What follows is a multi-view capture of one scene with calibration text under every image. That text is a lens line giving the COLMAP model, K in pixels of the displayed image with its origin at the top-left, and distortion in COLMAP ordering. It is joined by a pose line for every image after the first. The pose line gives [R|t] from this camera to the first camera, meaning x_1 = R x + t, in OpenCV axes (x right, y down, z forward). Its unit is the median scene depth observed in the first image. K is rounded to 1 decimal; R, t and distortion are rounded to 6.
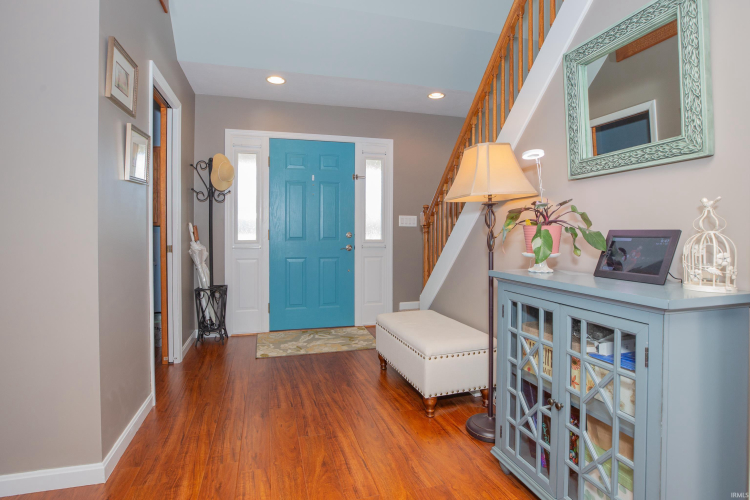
lens RADIAL K [[345.3, 0, 373.5], [0, 345.3, 247.4], [0, 0, 1]] dist [-0.044634, 0.013704]
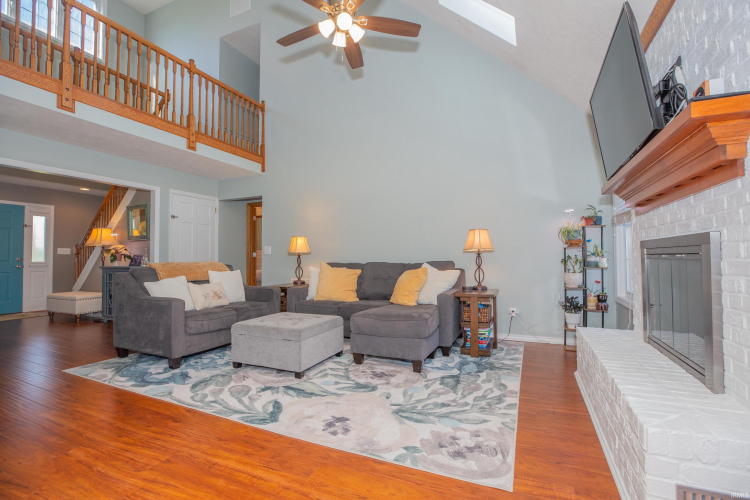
lens RADIAL K [[345.3, 0, 373.5], [0, 345.3, 247.4], [0, 0, 1]] dist [-0.044634, 0.013704]
pose [[0.647161, 0.014319, 0.762219, -0.208028], [0.034723, 0.998232, -0.048234, 0.049798], [-0.761563, 0.057682, 0.645519, -1.494149]]
